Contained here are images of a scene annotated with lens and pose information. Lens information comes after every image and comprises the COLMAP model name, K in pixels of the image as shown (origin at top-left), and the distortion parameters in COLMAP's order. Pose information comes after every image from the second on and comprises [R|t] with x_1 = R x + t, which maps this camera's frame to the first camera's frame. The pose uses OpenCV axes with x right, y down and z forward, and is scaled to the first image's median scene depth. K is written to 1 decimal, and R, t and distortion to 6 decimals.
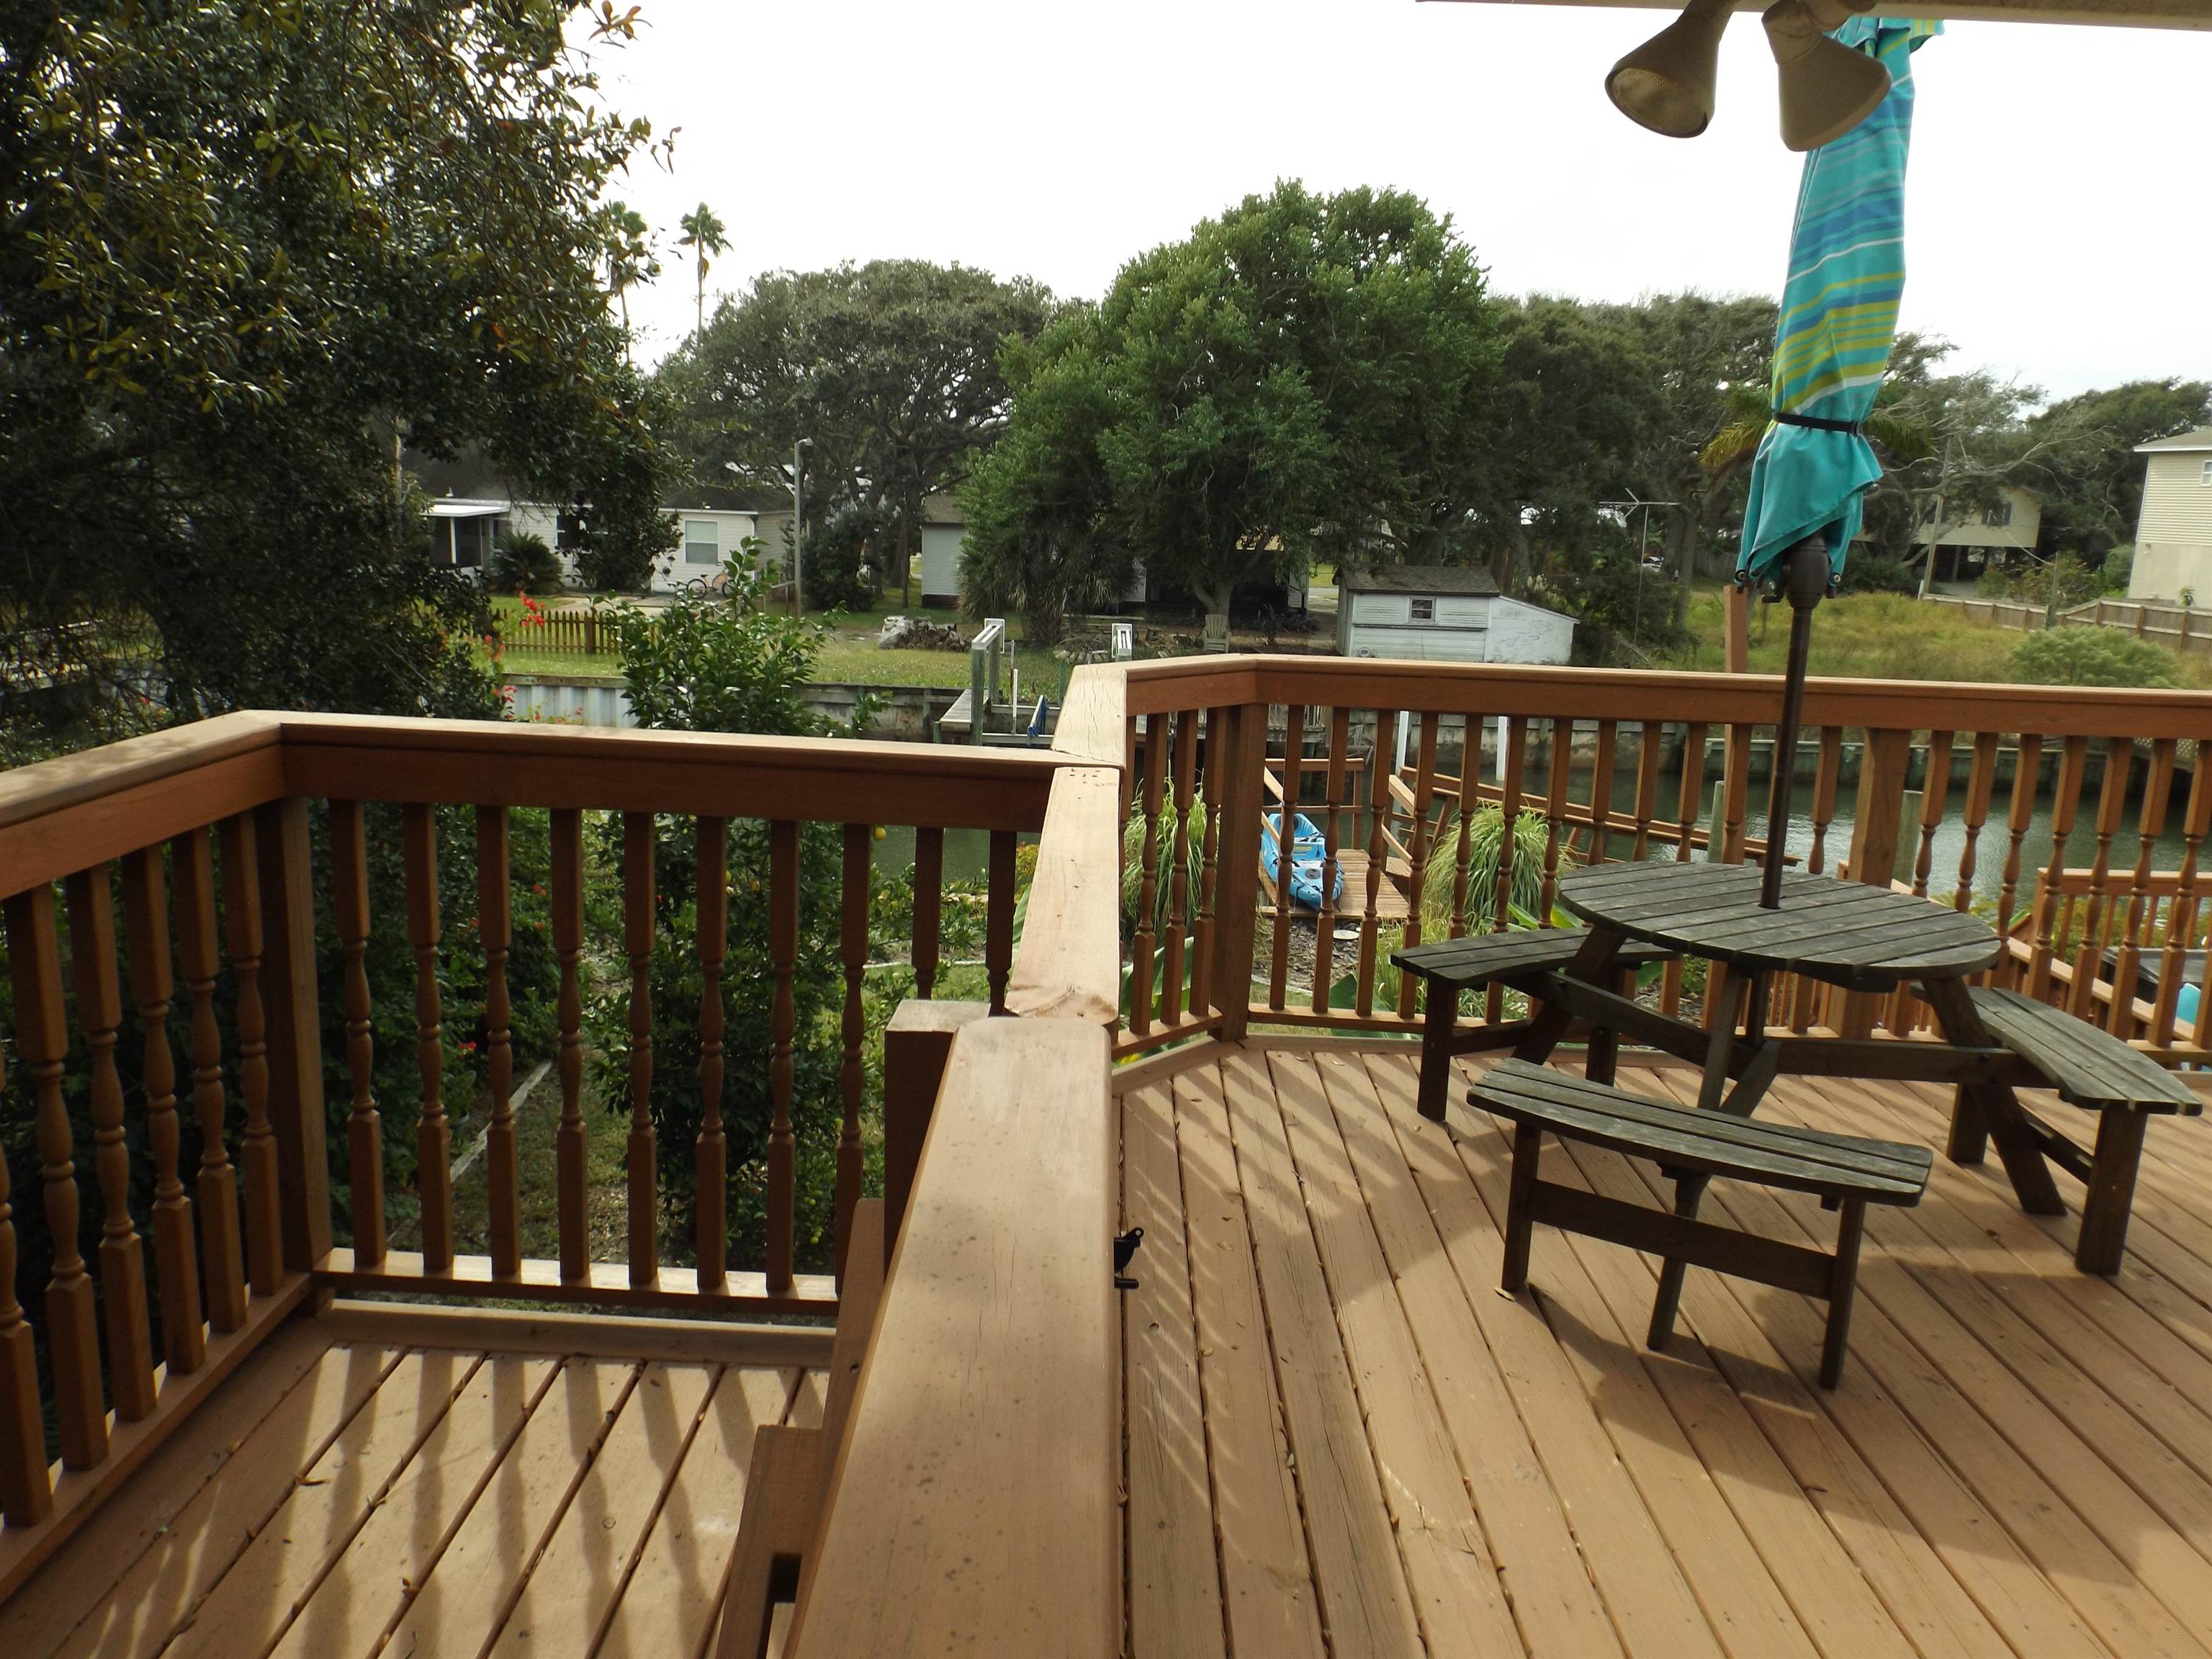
lens RADIAL K [[1637.5, 0, 1106.0], [0, 1637.5, 829.5], [0, 0, 1]] dist [0.003083, 0.001600]
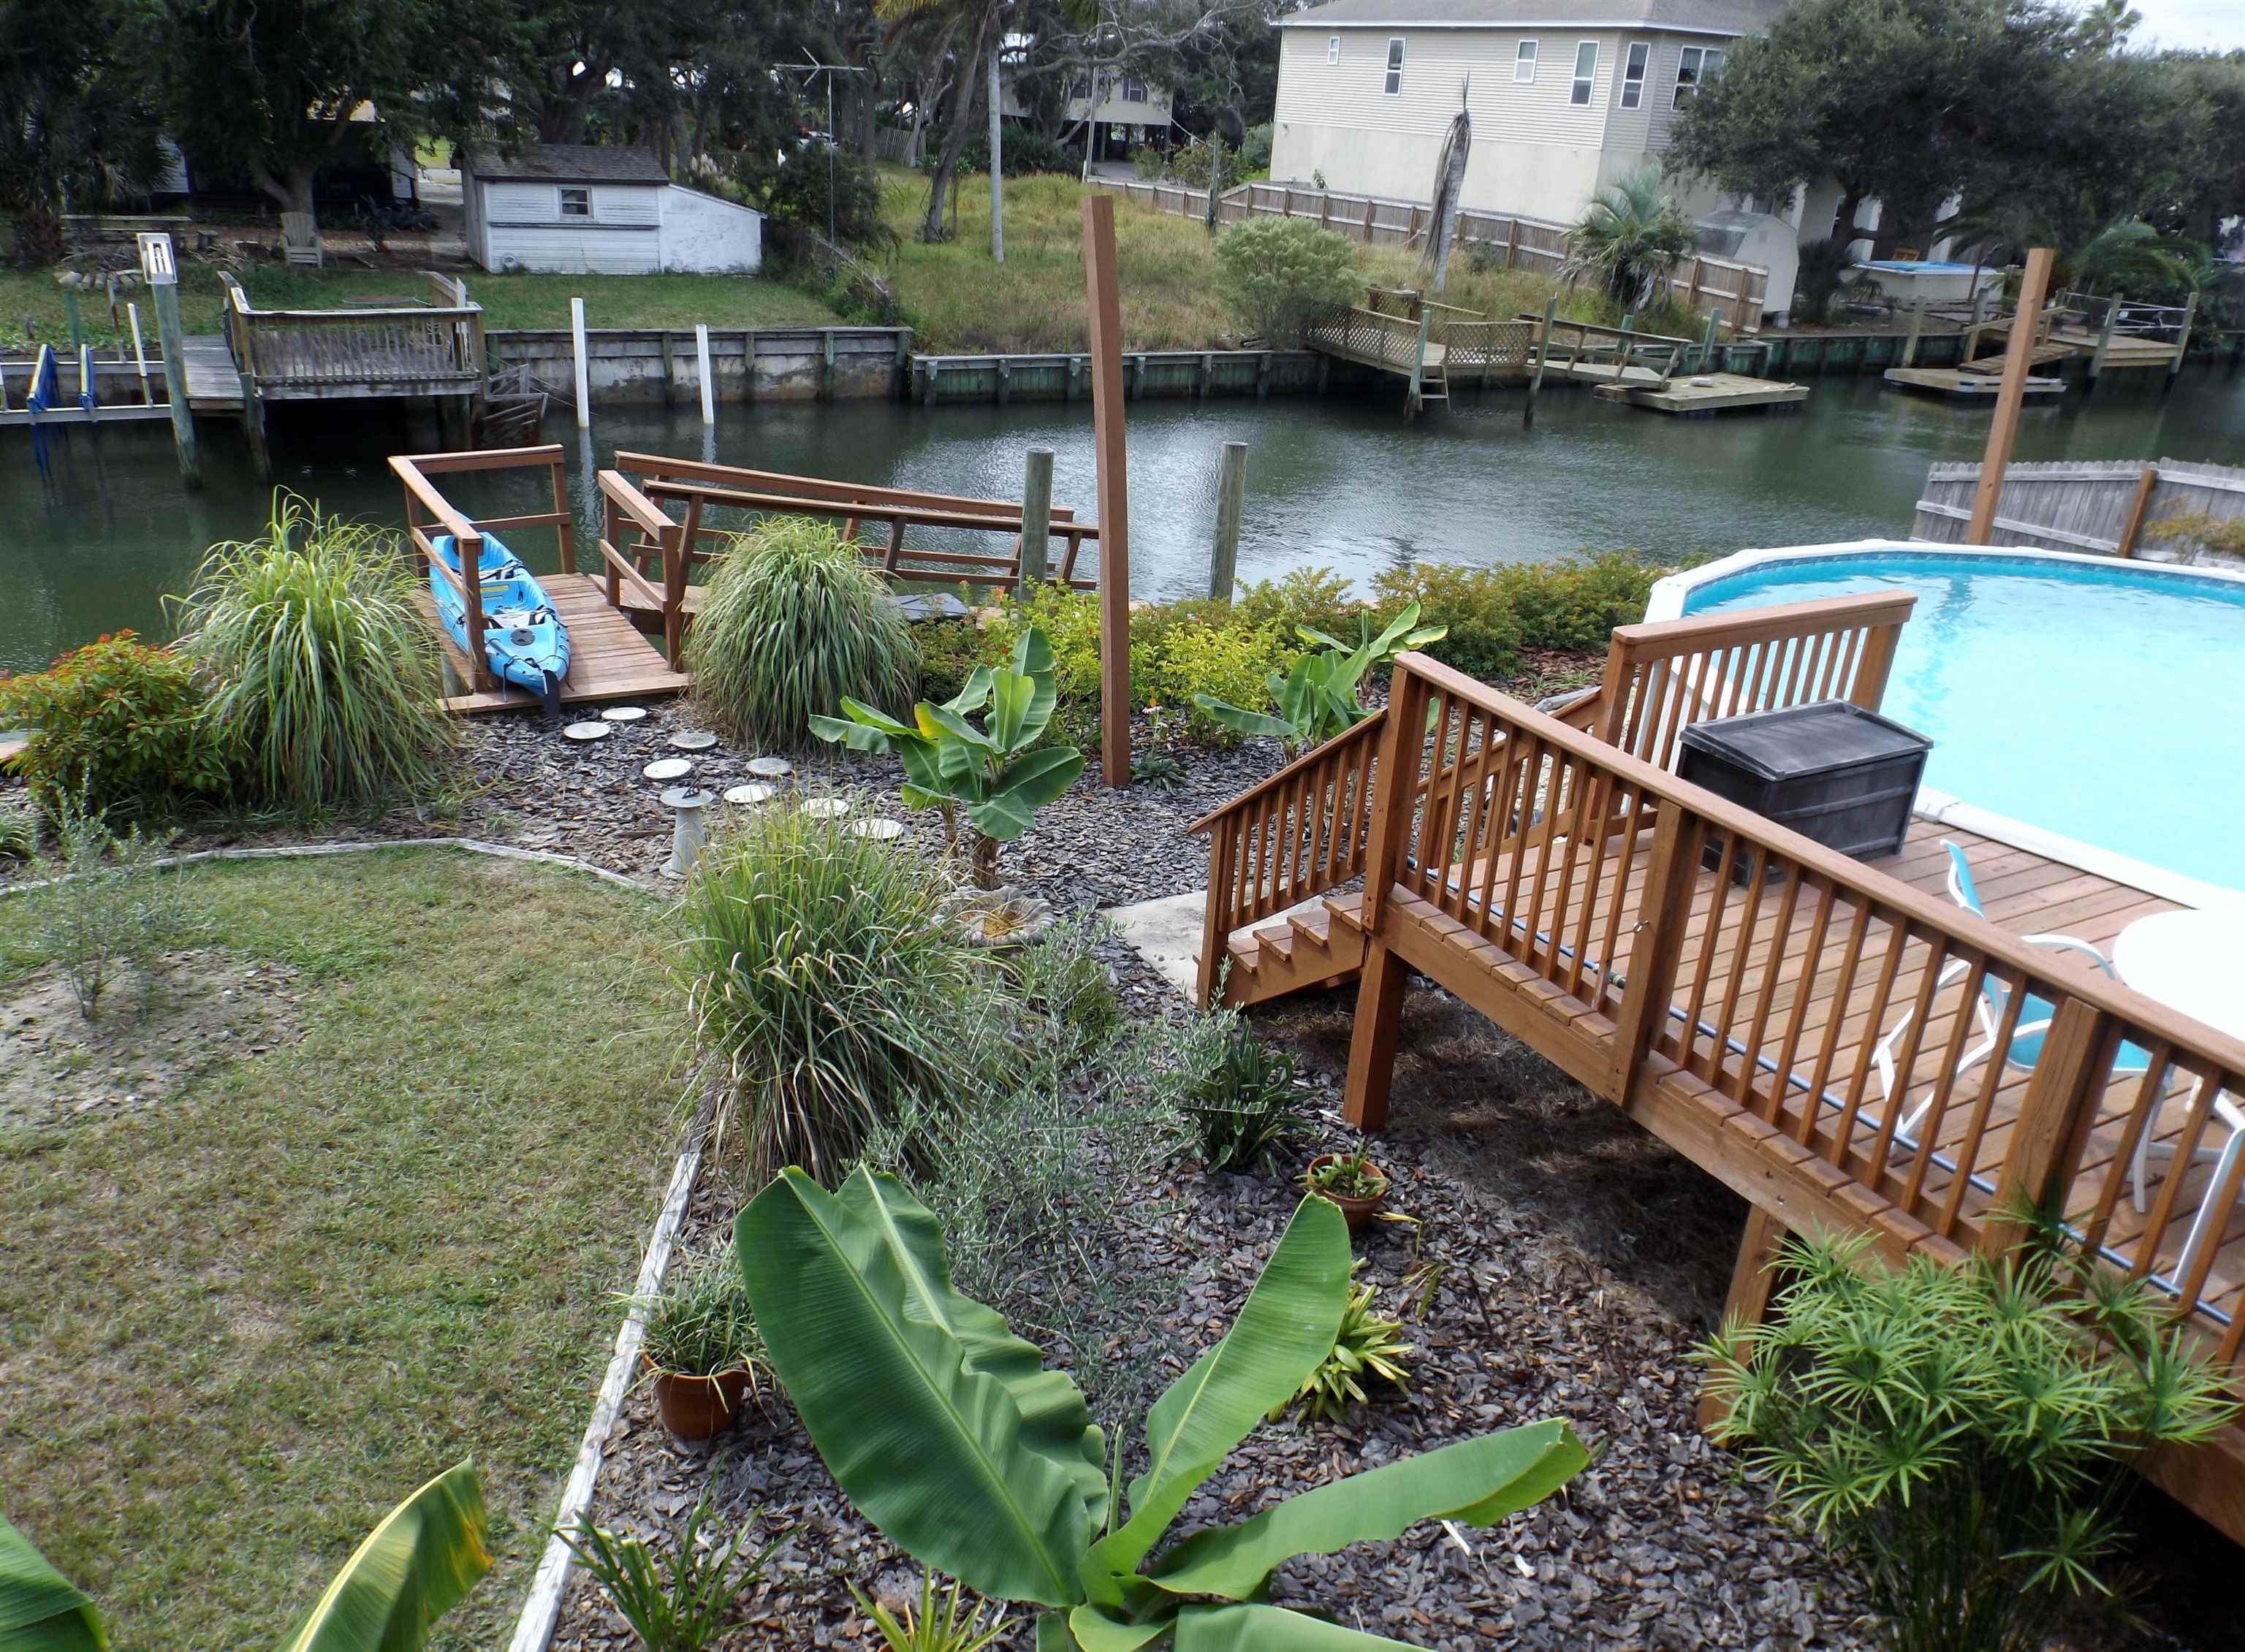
lens RADIAL K [[1677.1, 0, 1122.5], [0, 1677.1, 826.0], [0, 0, 1]] dist [0.008561, -0.025244]
pose [[0.877961, -0.174404, 0.445834, 0.007731], [0.068441, 0.967440, 0.243672, -0.019279], [-0.473815, -0.183421, 0.861311, 0.100718]]
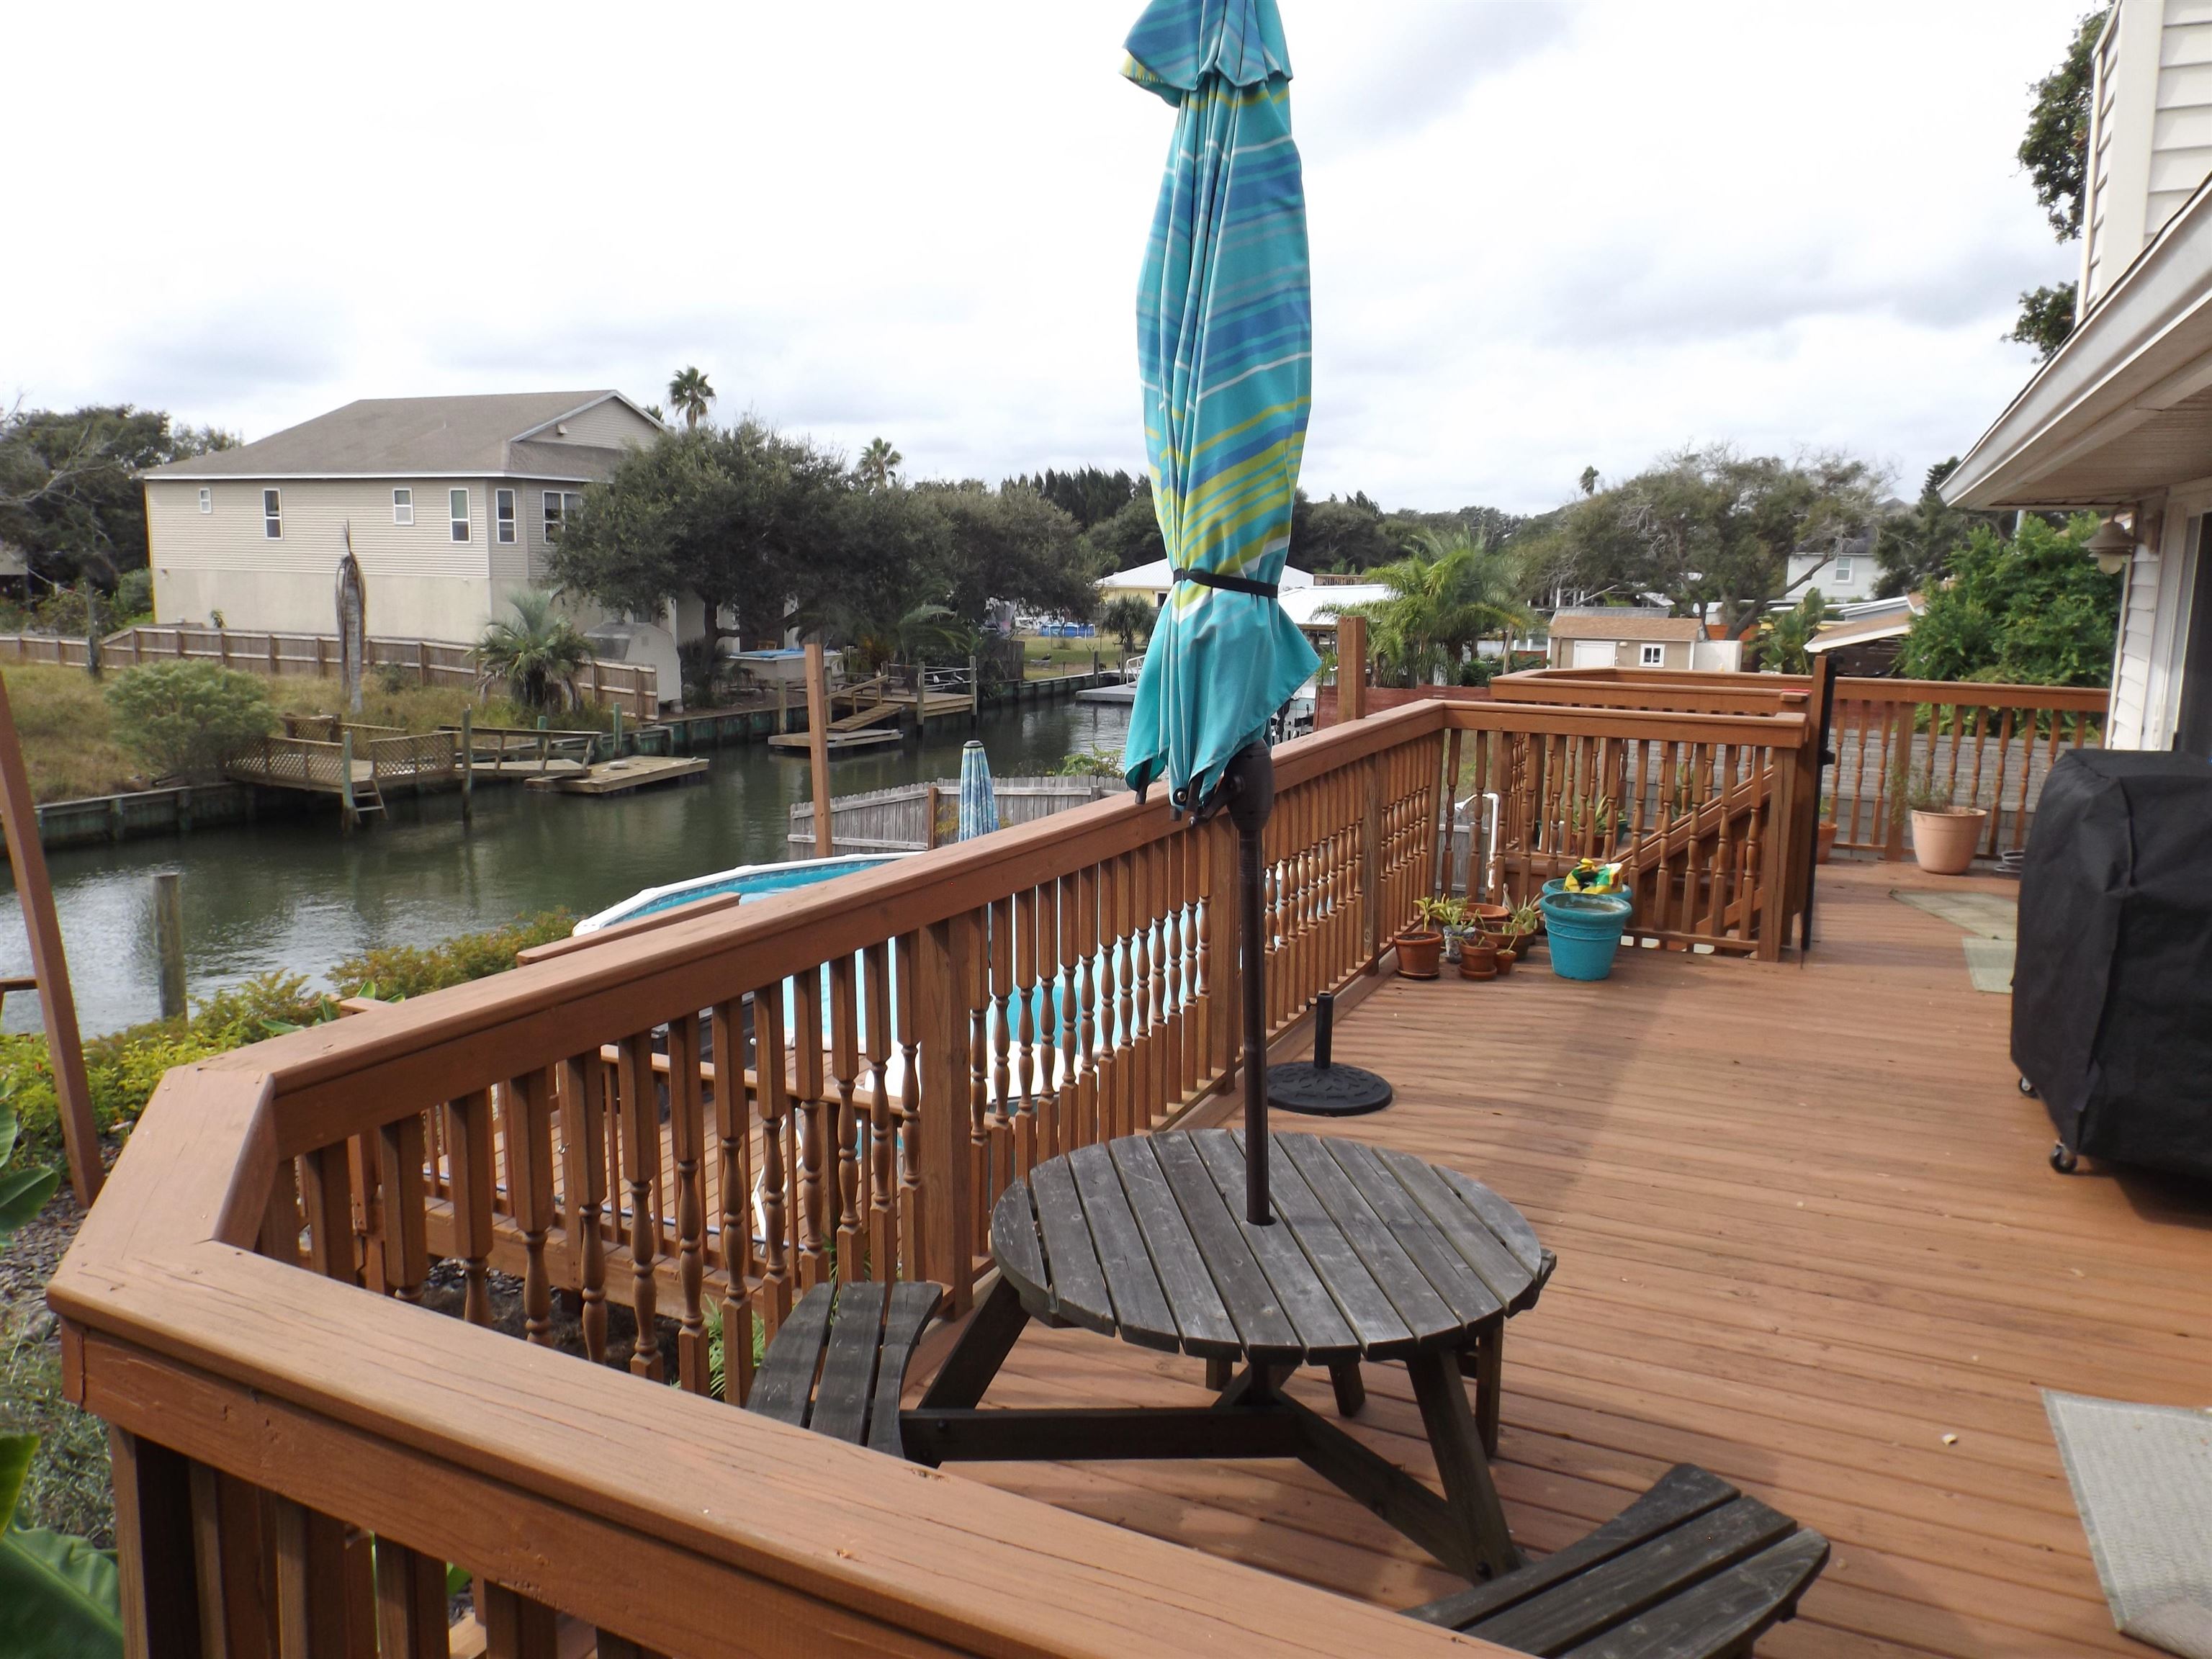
lens RADIAL K [[1613.6, 0, 1106.0], [0, 1613.6, 829.5], [0, 0, 1]] dist [0.003198, -0.025434]
pose [[0.442454, -0.174439, 0.879662, -0.020484], [0.181702, 0.977992, 0.102545, -0.017894], [-0.878190, 0.114465, 0.464413, 0.057376]]
